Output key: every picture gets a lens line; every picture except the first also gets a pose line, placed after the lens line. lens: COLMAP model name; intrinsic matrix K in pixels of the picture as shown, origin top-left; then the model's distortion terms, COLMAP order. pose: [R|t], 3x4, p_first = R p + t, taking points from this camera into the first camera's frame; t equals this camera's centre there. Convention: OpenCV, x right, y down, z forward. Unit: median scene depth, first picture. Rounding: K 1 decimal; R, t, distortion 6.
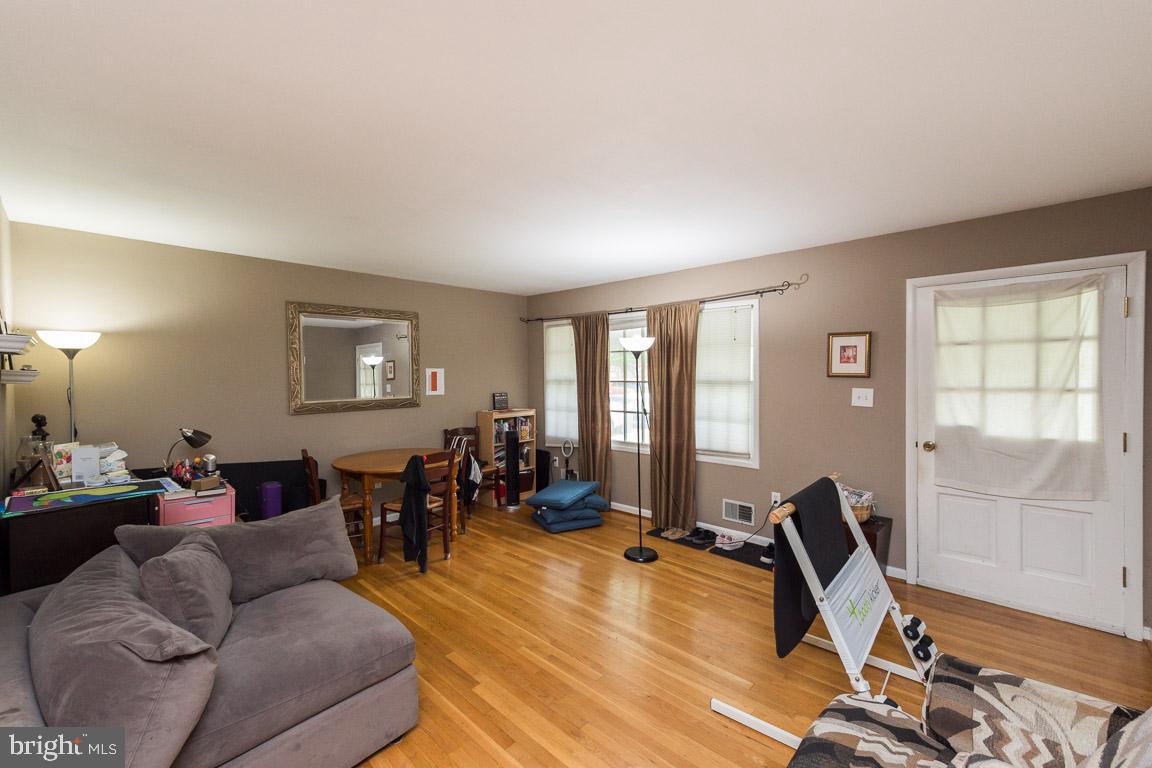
lens RADIAL K [[468.1, 0, 577.7], [0, 468.1, 382.2], [0, 0, 1]] dist [0.002193, 0.000604]
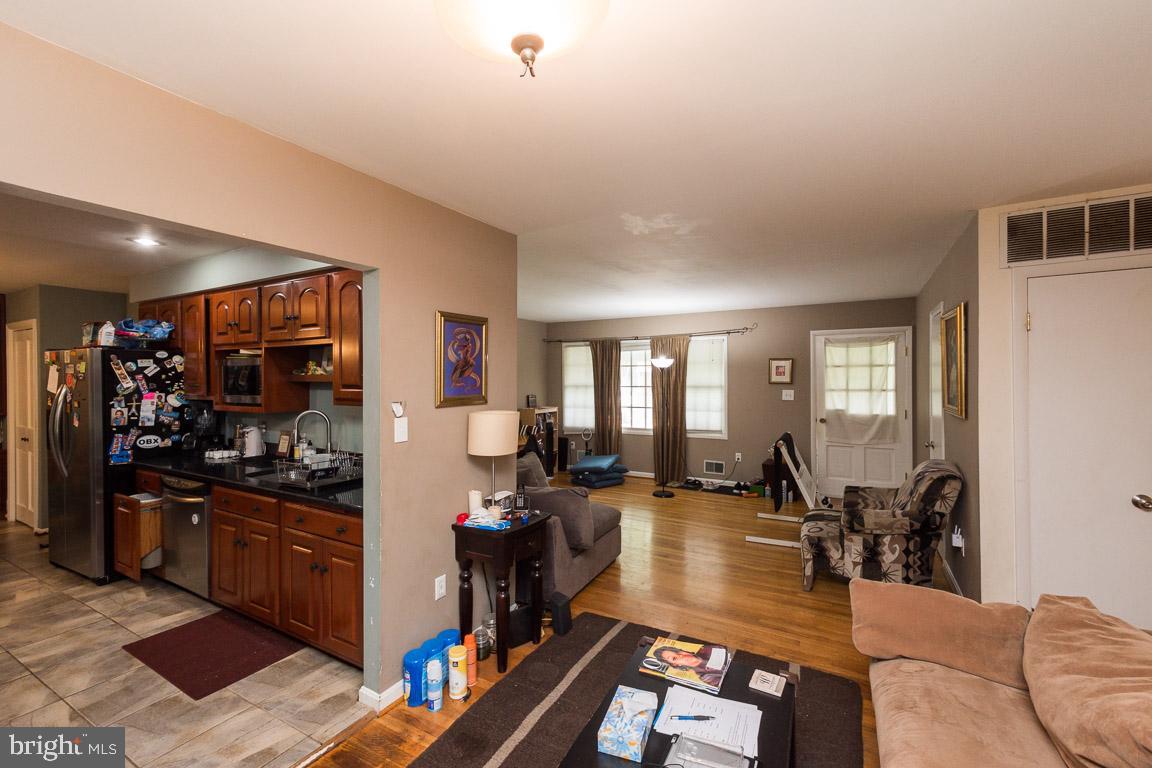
lens RADIAL K [[468.1, 0, 571.4], [0, 468.1, 382.5], [0, 0, 1]] dist [0.002193, 0.000604]
pose [[0.974232, 0.003577, 0.225519, -0.476070], [-0.000130, 0.999883, -0.015301, 0.009752], [-0.225547, 0.014877, 0.974119, -0.438967]]
